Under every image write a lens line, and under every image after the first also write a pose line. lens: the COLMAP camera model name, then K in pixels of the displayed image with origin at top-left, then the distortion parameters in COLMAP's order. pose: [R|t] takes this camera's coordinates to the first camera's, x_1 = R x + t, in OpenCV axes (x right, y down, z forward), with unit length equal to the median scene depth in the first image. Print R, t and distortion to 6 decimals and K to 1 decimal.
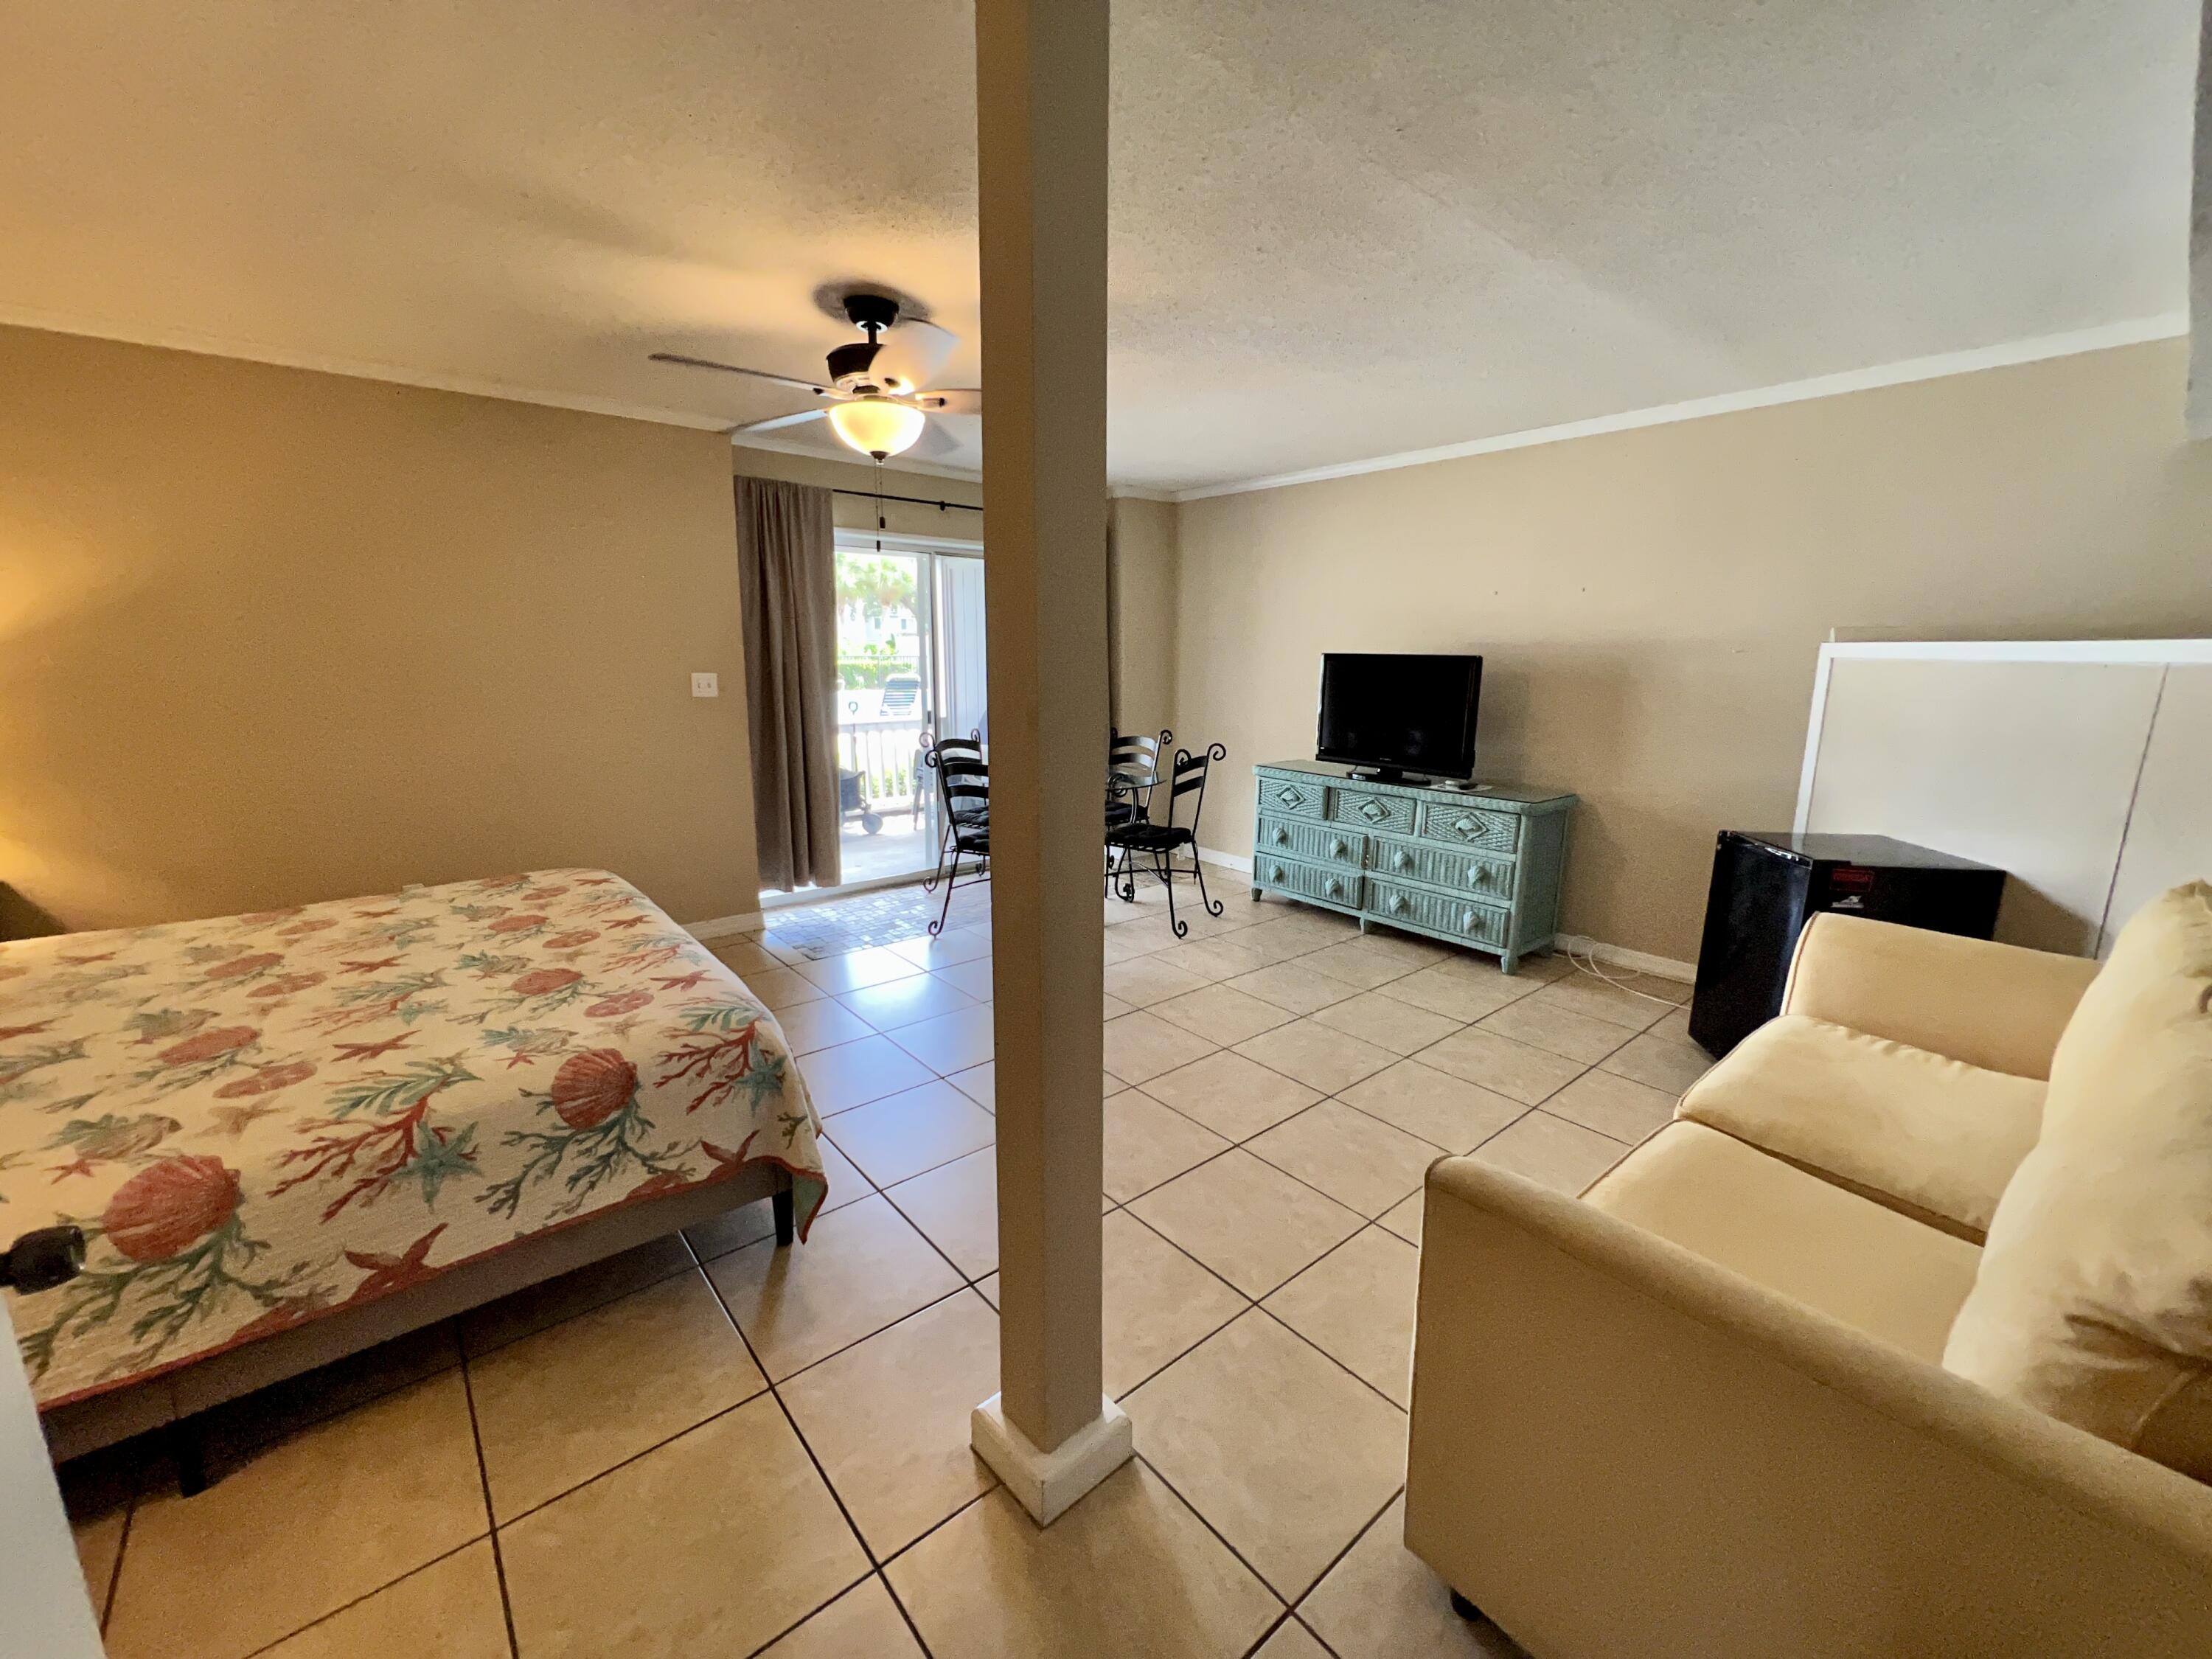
lens RADIAL K [[890.6, 0, 1104.2], [0, 890.6, 820.5], [0, 0, 1]] dist [-0.000402, -0.001482]
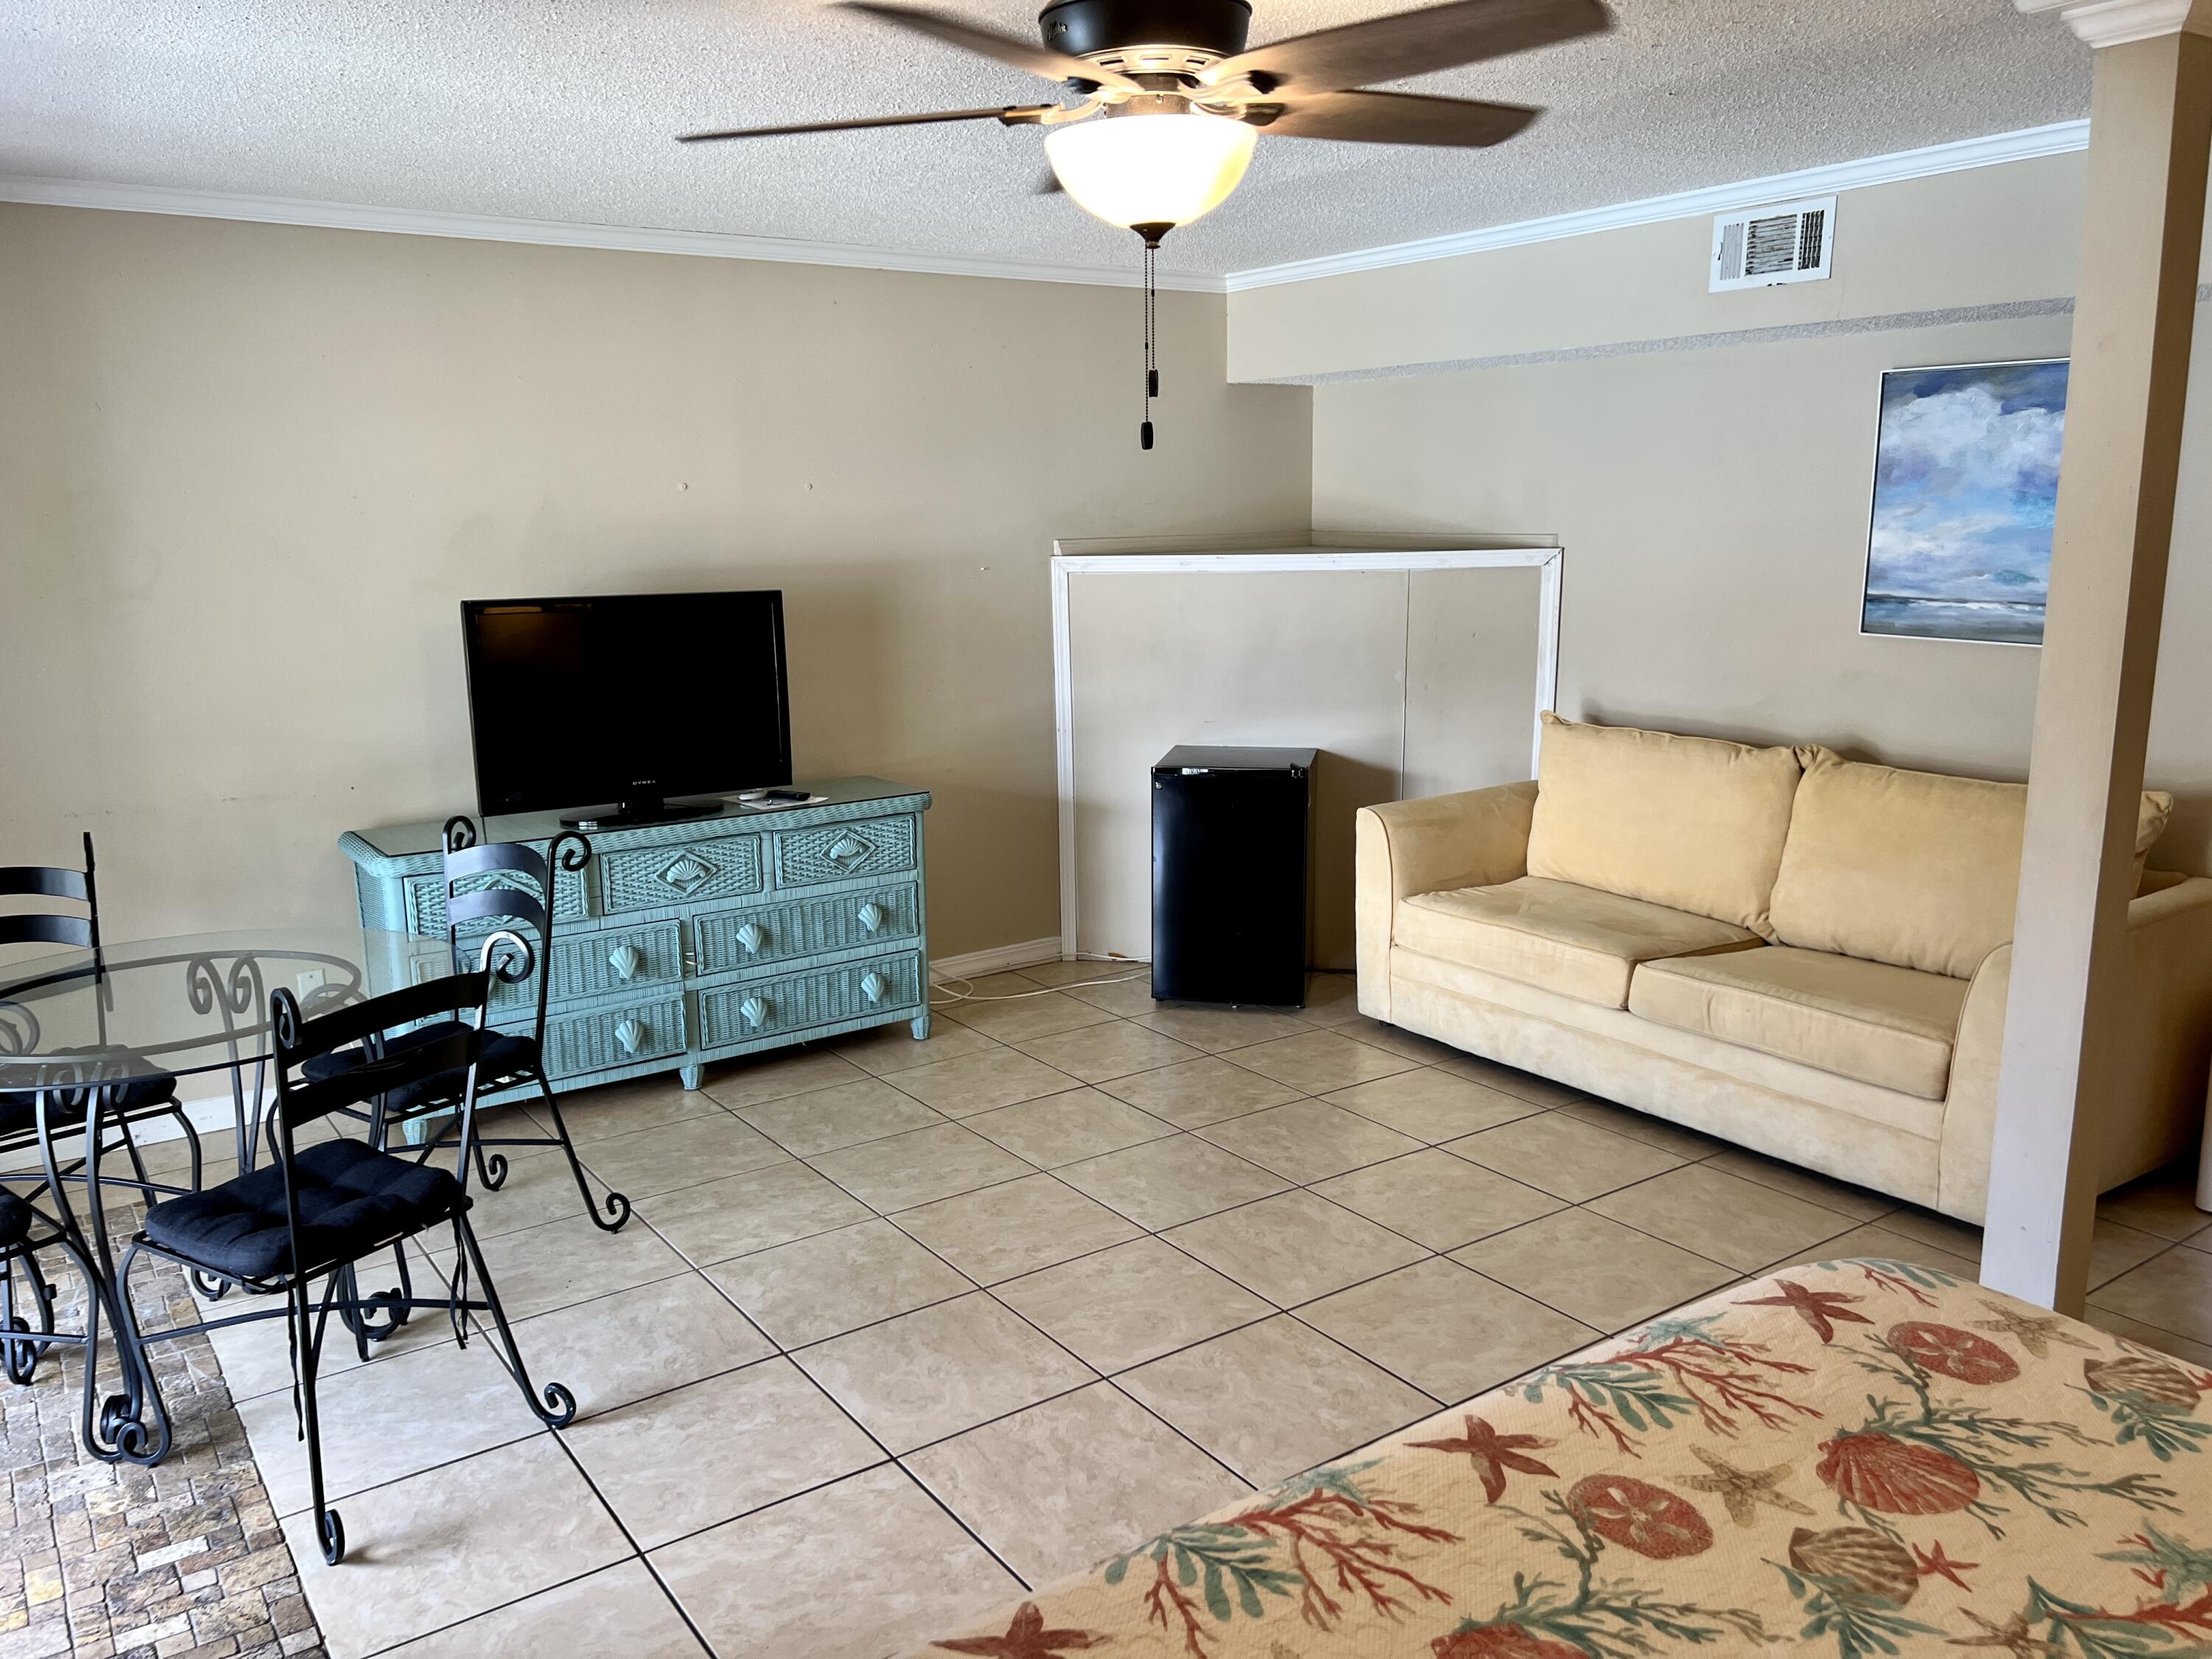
lens RADIAL K [[1659.2, 0, 1097.6], [0, 1659.2, 828.0], [0, 0, 1]] dist [0.061242, -0.063194]
pose [[0.089155, -0.199661, 0.975801, -0.736930], [0.201352, 0.963087, 0.178663, -0.183928], [-0.975453, 0.180551, 0.126066, 0.642097]]
